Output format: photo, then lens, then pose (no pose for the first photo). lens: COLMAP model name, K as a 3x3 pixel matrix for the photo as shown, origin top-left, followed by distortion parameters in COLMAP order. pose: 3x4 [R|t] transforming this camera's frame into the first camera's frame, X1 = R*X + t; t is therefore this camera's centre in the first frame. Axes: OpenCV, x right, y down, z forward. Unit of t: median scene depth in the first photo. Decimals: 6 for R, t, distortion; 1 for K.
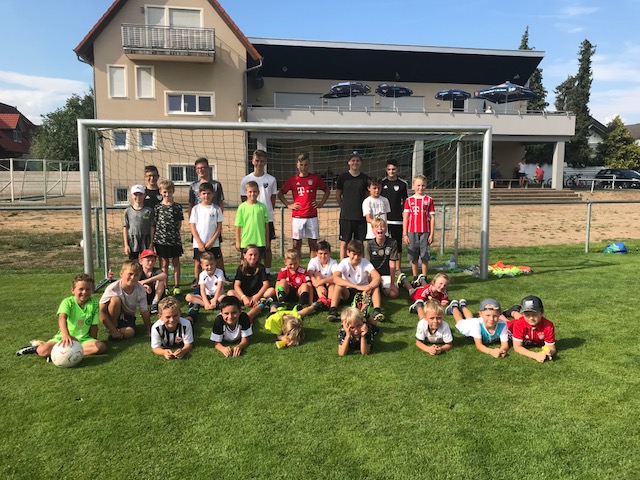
lens RADIAL K [[527.8, 0, 320.0], [0, 527.8, 240.0], [0, 0, 1]] dist [-0.002280, 0.000652]
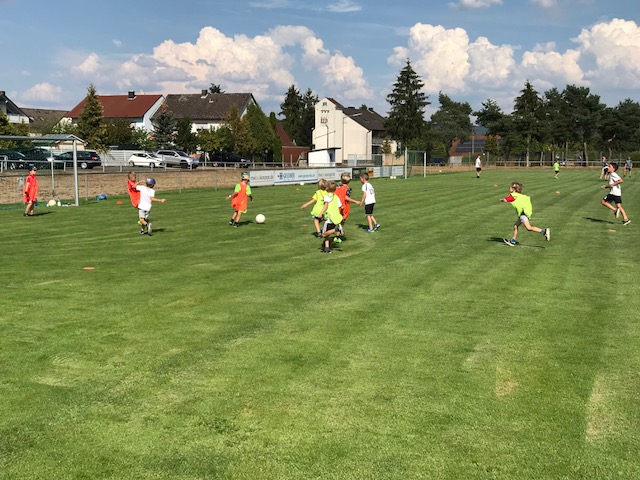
lens RADIAL K [[803.9, 0, 320.0], [0, 803.9, 240.0], [0, 0, 1]] dist [0.160313, -0.695982]
pose [[0.567995, -0.077905, 0.819336, -0.292295], [0.084838, 0.995749, 0.035866, 0.024807], [-0.818648, 0.049139, 0.572190, -0.284617]]
